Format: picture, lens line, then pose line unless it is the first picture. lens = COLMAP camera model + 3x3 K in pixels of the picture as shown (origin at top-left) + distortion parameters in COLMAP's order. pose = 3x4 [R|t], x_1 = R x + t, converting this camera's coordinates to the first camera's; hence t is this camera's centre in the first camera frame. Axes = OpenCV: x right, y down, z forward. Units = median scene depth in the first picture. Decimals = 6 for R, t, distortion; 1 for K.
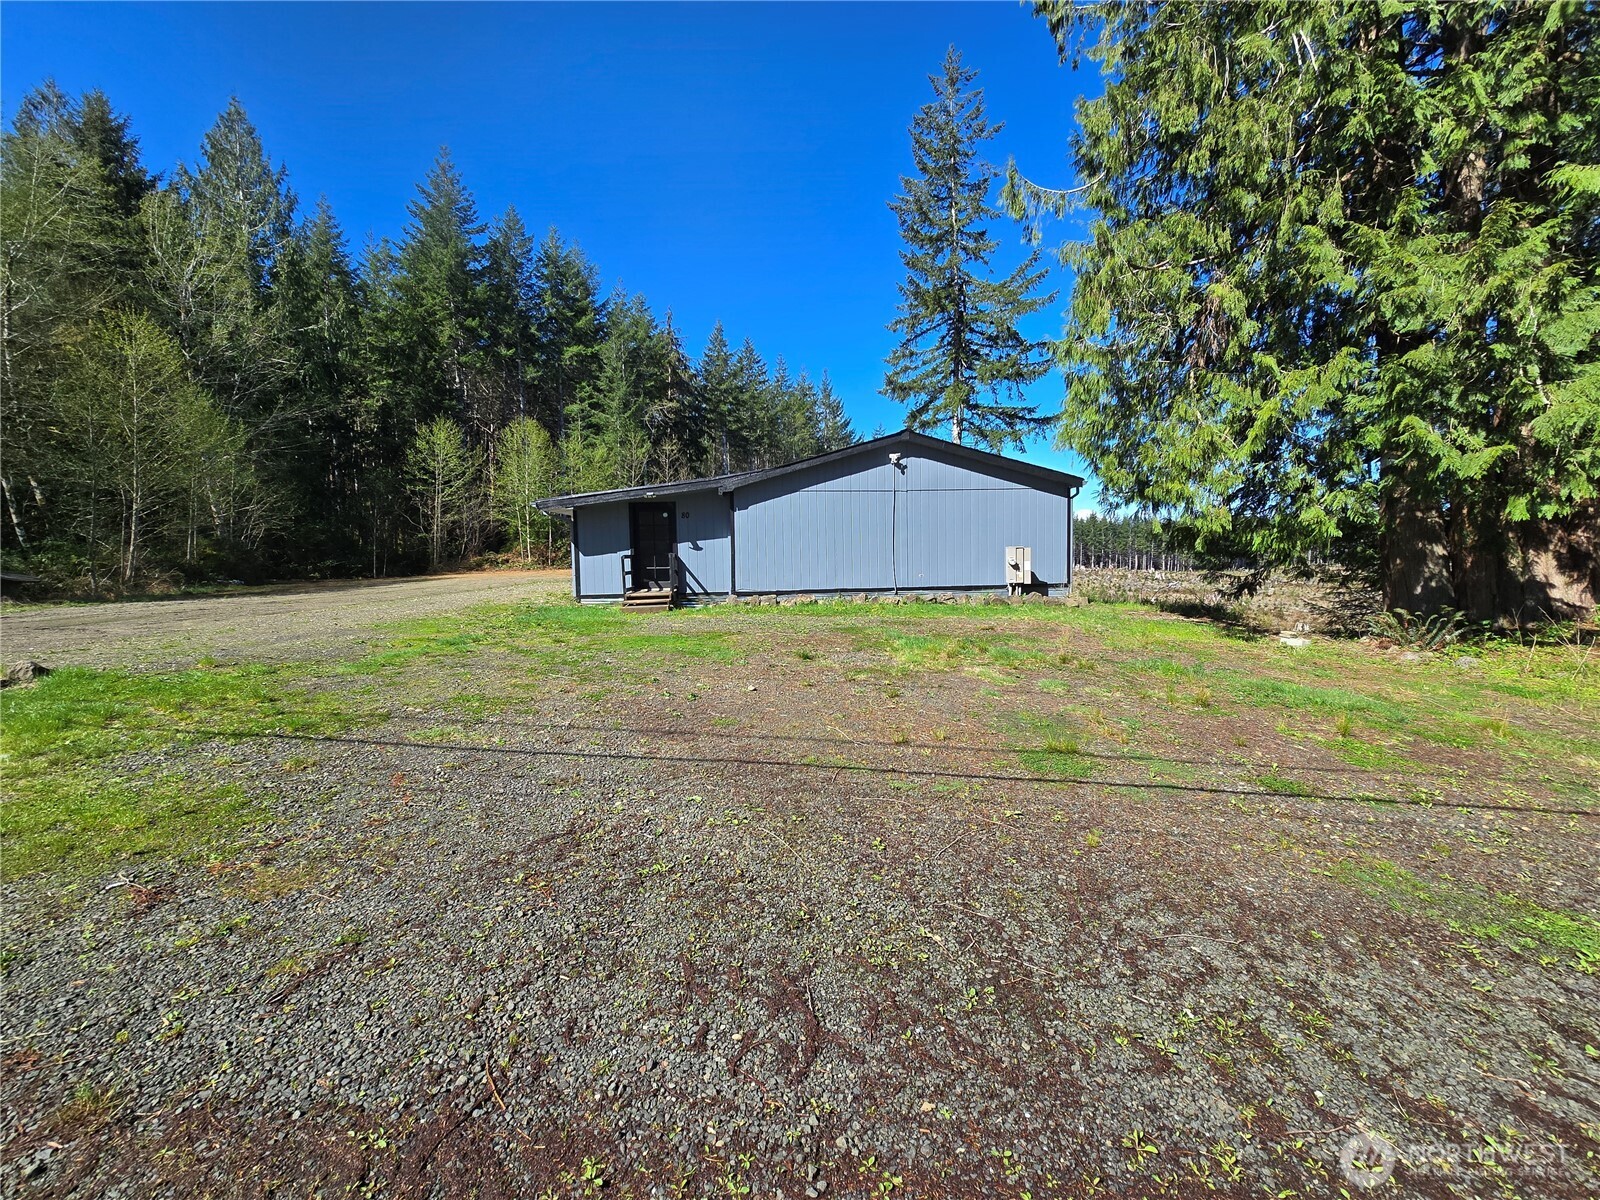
lens RADIAL K [[652.1, 0, 796.6], [0, 652.1, 596.7], [0, 0, 1]] dist [-0.004808, 0.001693]
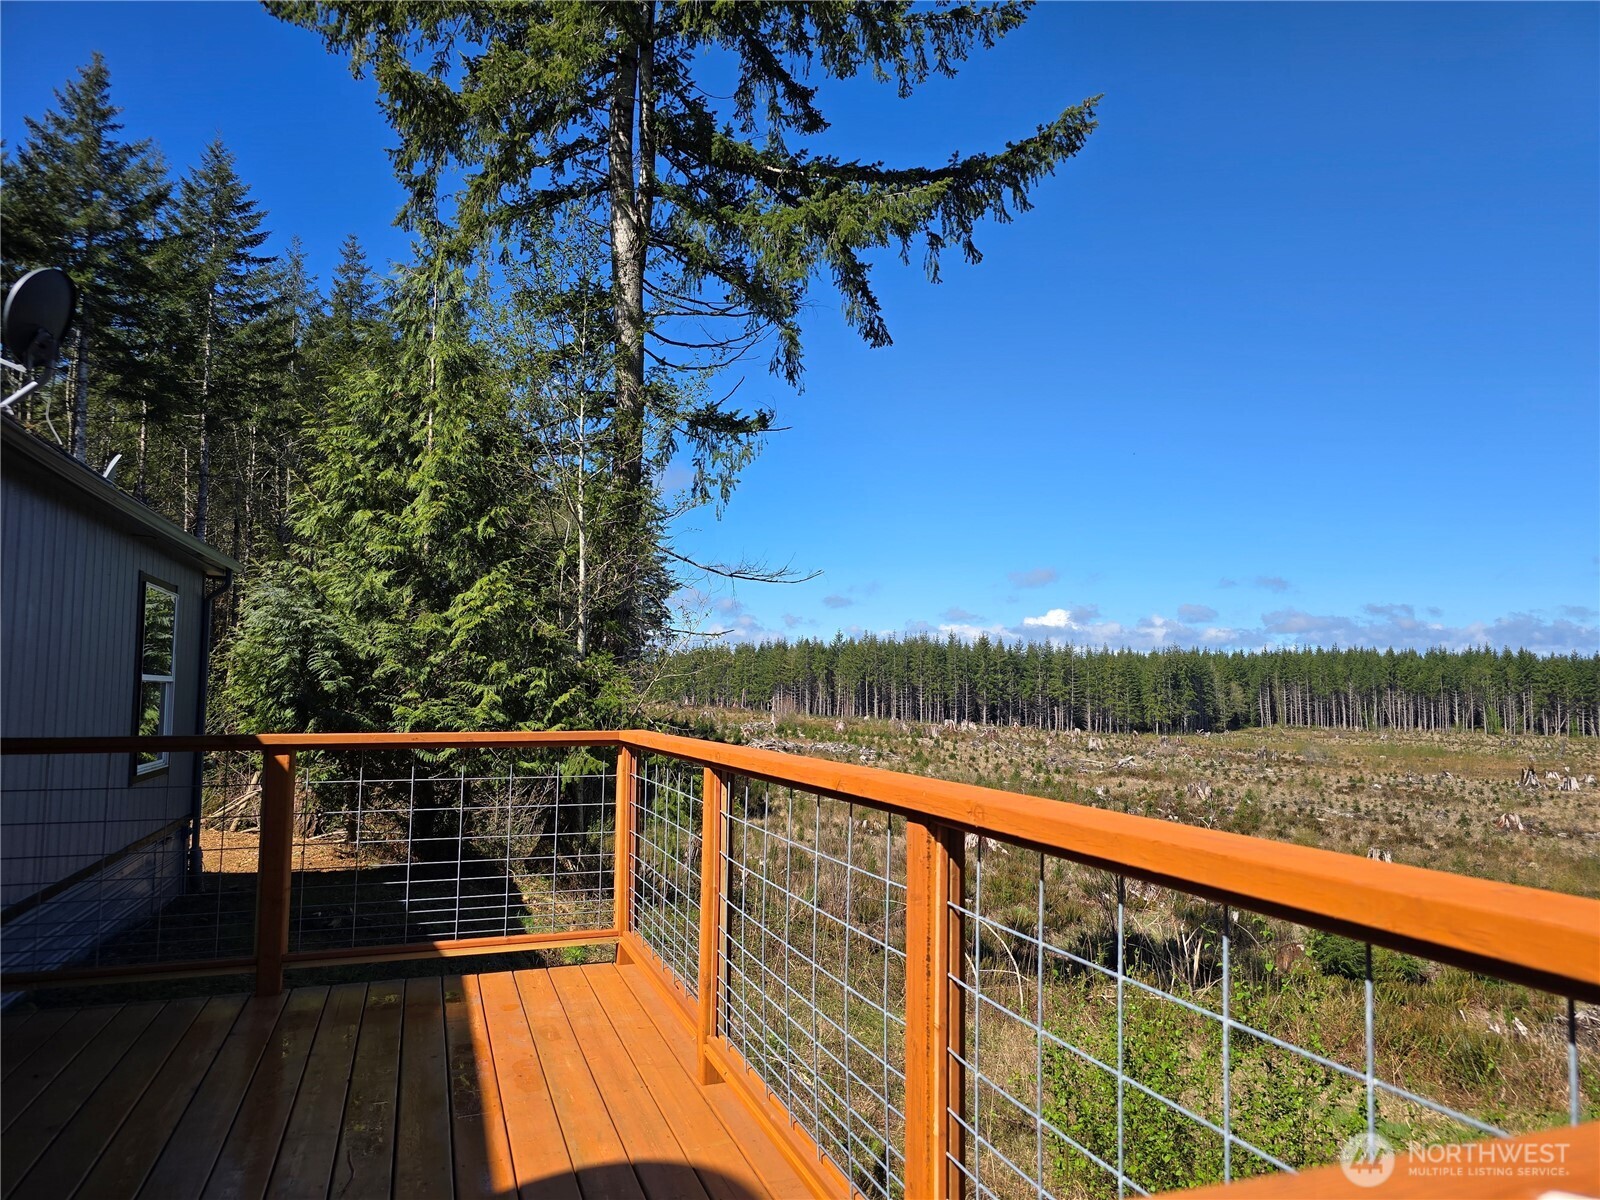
lens RADIAL K [[1068.6, 0, 812.6], [0, 1068.6, 608.1], [0, 0, 1]] dist [0.045029, -0.031999]
pose [[0.962329, 0.048173, 0.267588, 0.210212], [-0.009317, 0.989444, -0.144619, -0.052085], [-0.271729, 0.136678, 0.952619, 0.608870]]
